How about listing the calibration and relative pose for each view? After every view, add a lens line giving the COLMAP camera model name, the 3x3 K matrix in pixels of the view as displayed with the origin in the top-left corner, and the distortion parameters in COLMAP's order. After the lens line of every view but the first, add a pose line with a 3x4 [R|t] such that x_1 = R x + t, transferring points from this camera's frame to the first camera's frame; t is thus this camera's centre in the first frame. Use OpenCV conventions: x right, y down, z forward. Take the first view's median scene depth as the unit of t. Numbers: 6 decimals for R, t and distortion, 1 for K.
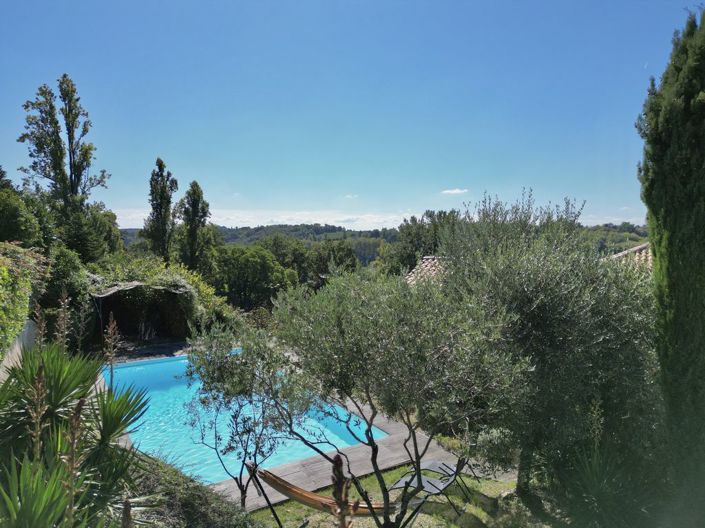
lens RADIAL K [[491.4, 0, 346.9], [0, 491.4, 266.5], [0, 0, 1]] dist [0.033609, -0.002582]
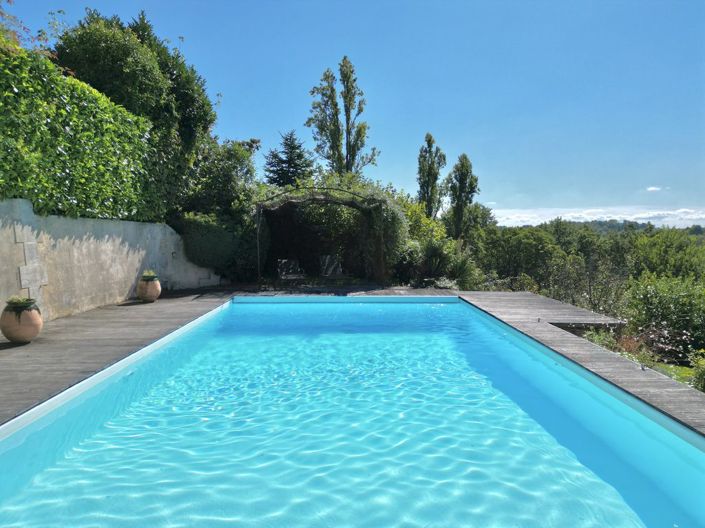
lens RADIAL K [[491.4, 0, 346.9], [0, 491.4, 266.5], [0, 0, 1]] dist [0.033609, -0.002582]
pose [[0.852070, 0.037542, -0.522080, -0.008989], [-0.036016, 0.999266, 0.013075, 0.034403], [0.522187, 0.007663, 0.852796, 0.123295]]
